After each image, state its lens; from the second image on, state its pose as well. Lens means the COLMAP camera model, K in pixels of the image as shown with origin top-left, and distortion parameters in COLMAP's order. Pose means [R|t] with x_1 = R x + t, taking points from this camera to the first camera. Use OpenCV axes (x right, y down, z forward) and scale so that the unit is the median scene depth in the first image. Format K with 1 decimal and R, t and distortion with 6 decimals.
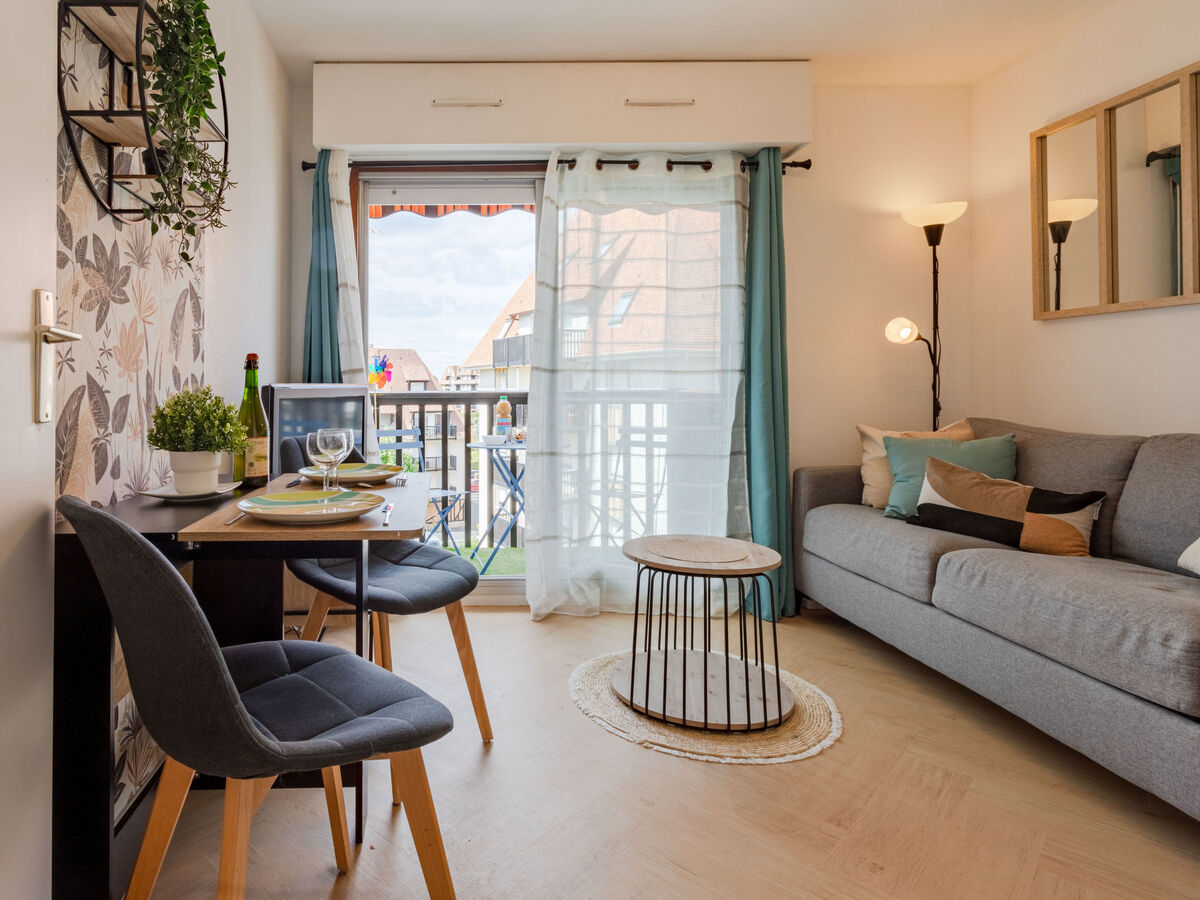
lens RADIAL K [[690.5, 0, 448.4], [0, 690.5, 389.4], [0, 0, 1]] dist [-0.008544, 0.003786]
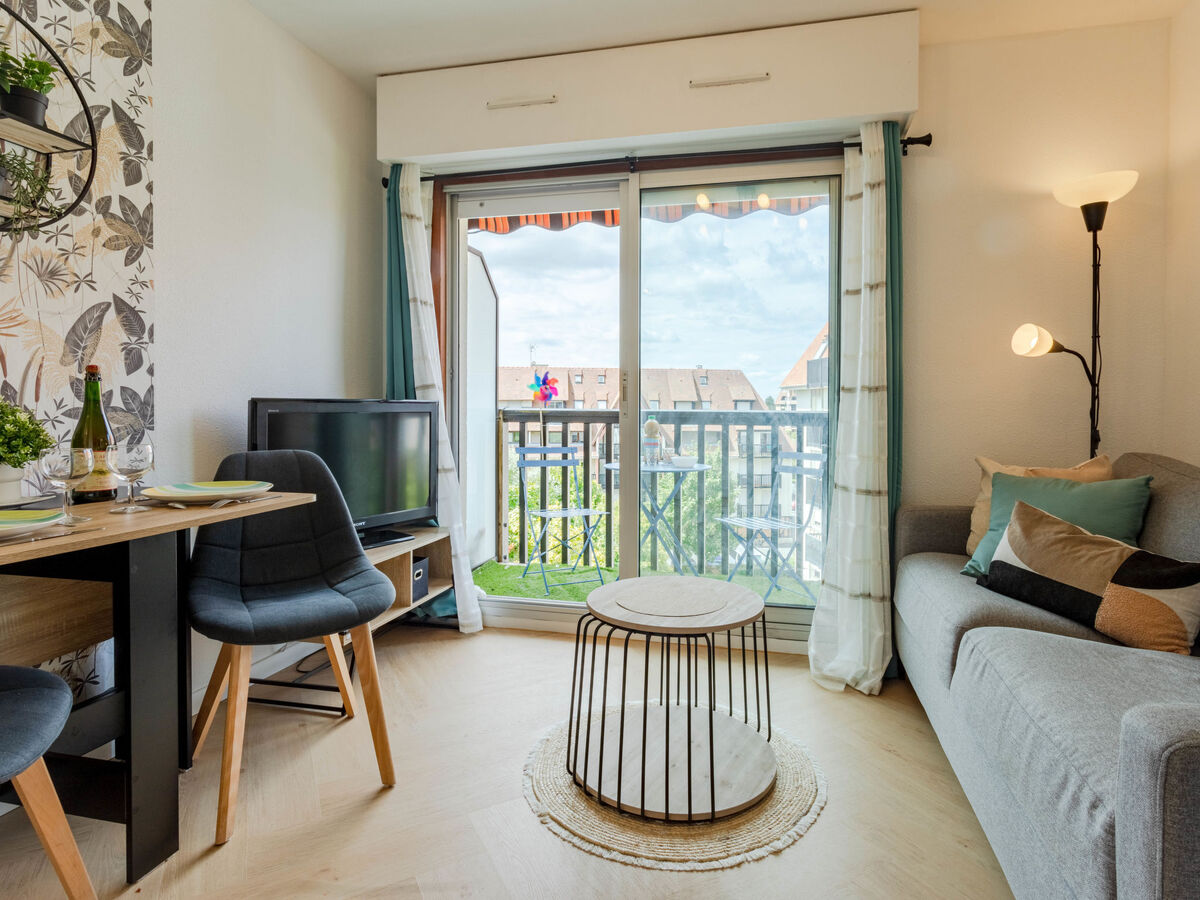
lens RADIAL K [[659.5, 0, 626.3], [0, 659.5, 420.2], [0, 0, 1]] dist [-0.002336, 0.003054]
pose [[0.972268, 0.017934, -0.233181, 0.434327], [-0.013747, 0.999714, 0.019570, -0.001436], [0.233465, -0.015822, 0.972236, 0.173306]]
